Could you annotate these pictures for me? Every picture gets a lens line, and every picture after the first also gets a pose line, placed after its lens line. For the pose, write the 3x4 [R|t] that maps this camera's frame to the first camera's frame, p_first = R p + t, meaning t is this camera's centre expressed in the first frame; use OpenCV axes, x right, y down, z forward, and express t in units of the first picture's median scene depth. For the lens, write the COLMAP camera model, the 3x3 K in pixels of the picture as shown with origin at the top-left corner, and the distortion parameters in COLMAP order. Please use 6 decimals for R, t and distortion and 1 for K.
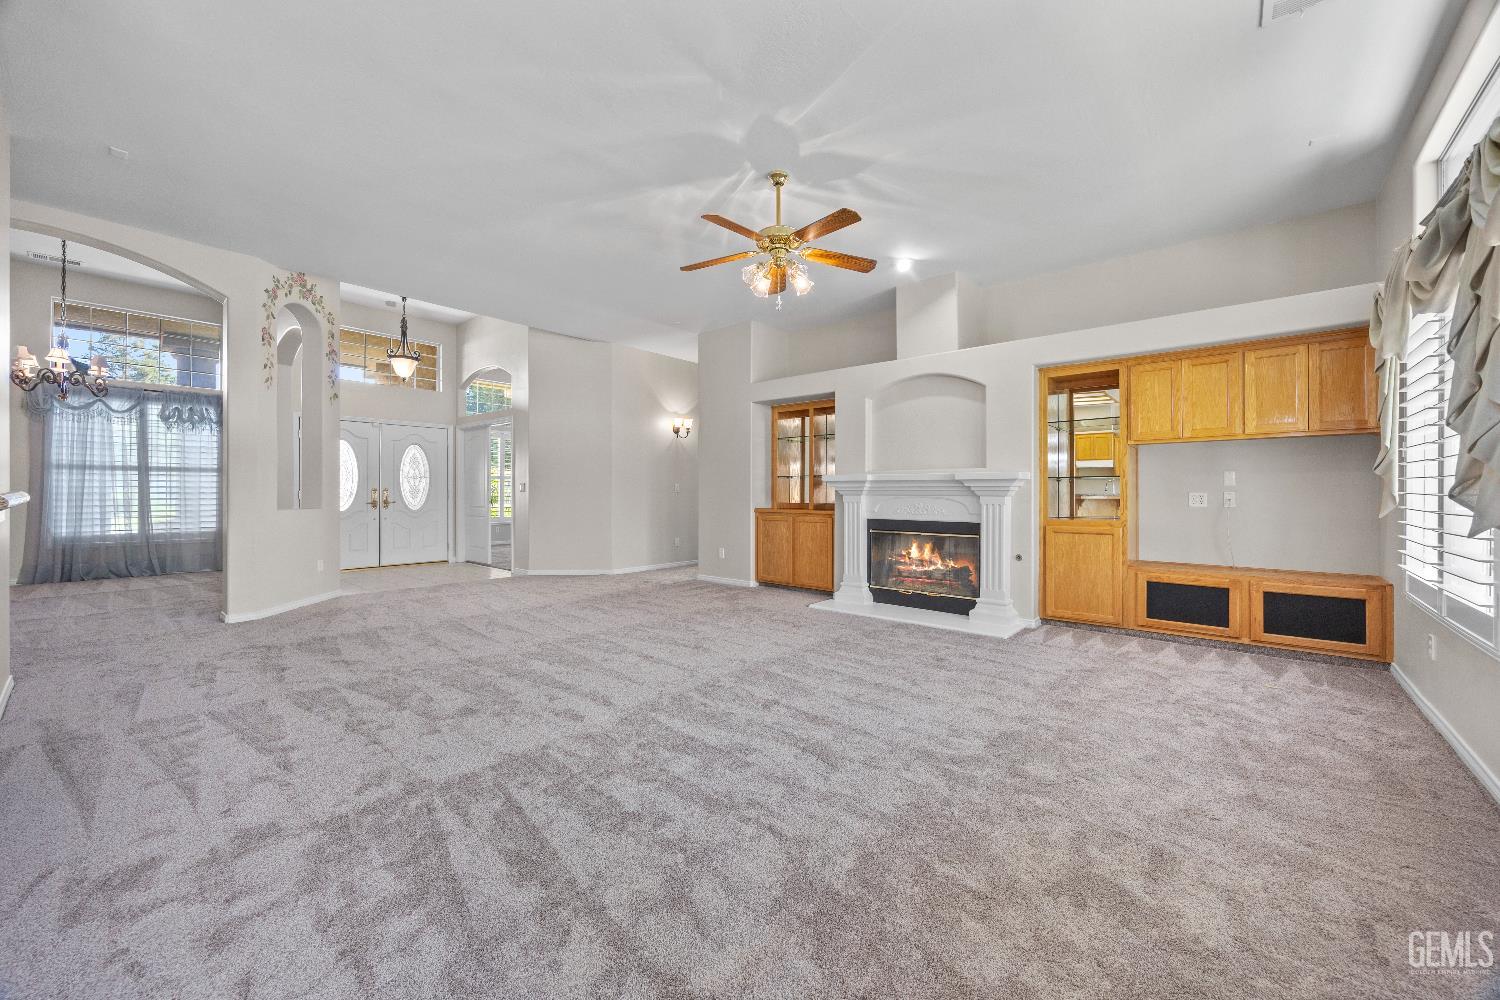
lens RADIAL K [[570.7, 0, 747.7], [0, 570.7, 493.7], [0, 0, 1]] dist [-0.004424, 0.000679]
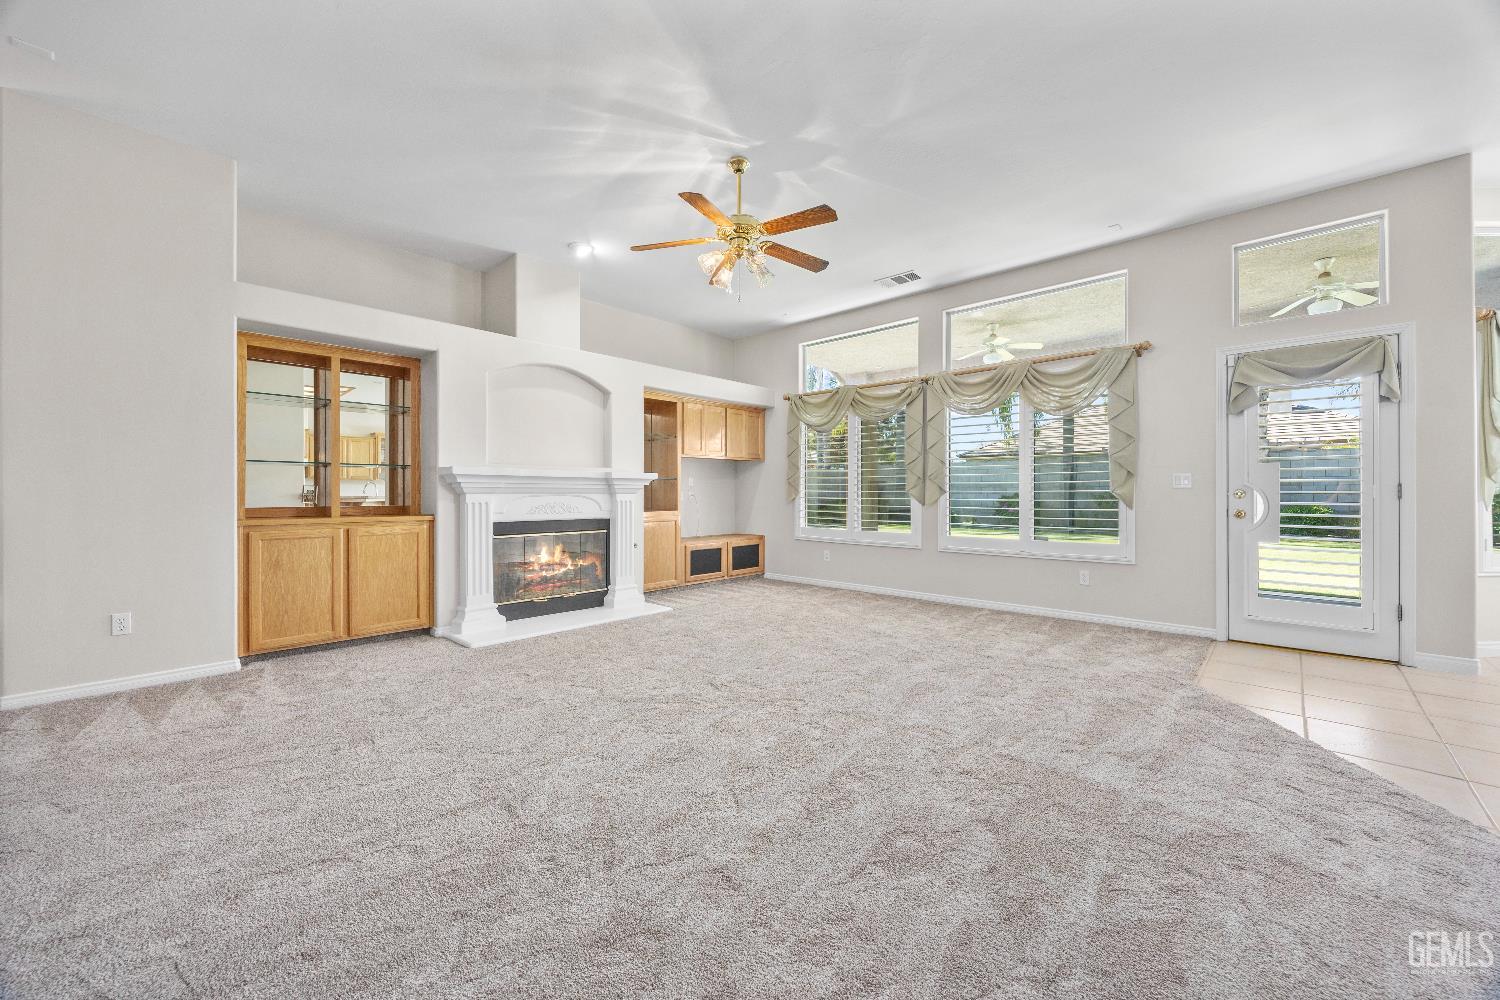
lens RADIAL K [[570.7, 0, 745.0], [0, 570.7, 494.9], [0, 0, 1]] dist [-0.004424, 0.000679]
pose [[0.048984, -0.007784, 0.998769, -0.579995], [0.000828, 0.999970, 0.007753, -0.001859], [-0.998799, 0.000447, 0.048989, 0.598047]]
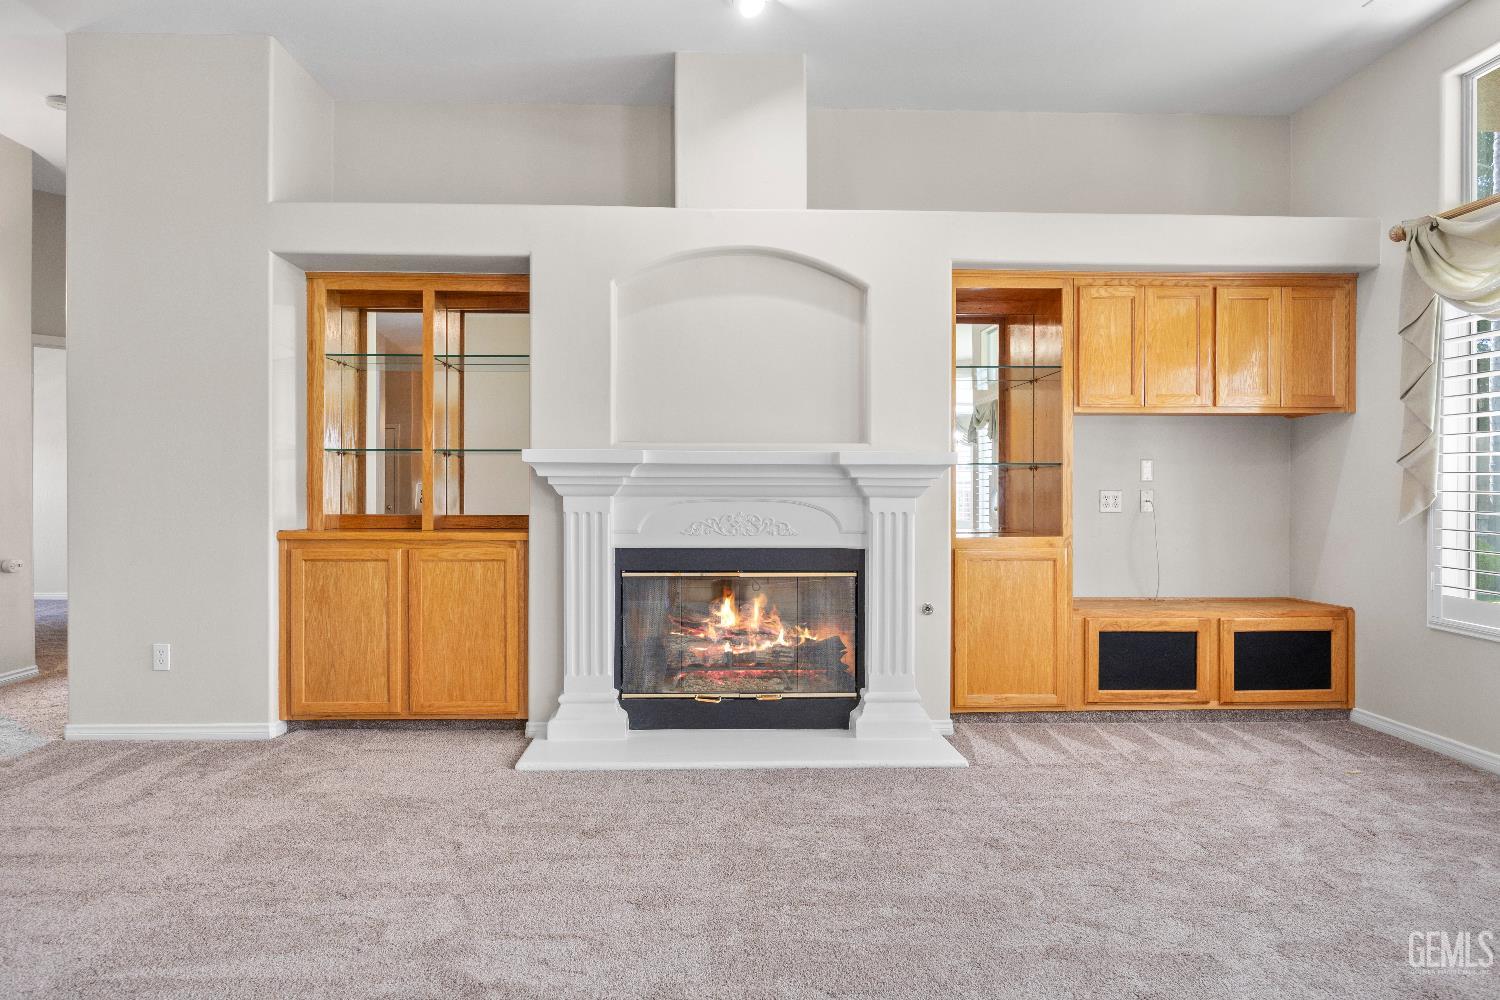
lens RADIAL K [[964.4, 0, 743.9], [0, 964.4, 498.7], [0, 0, 1]] dist [-0.001200, -0.000129]
pose [[0.731165, -0.005357, 0.682179, -0.237872], [0.000498, 0.999973, 0.007319, -0.001024], [-0.682200, -0.005012, 0.731148, 0.371679]]
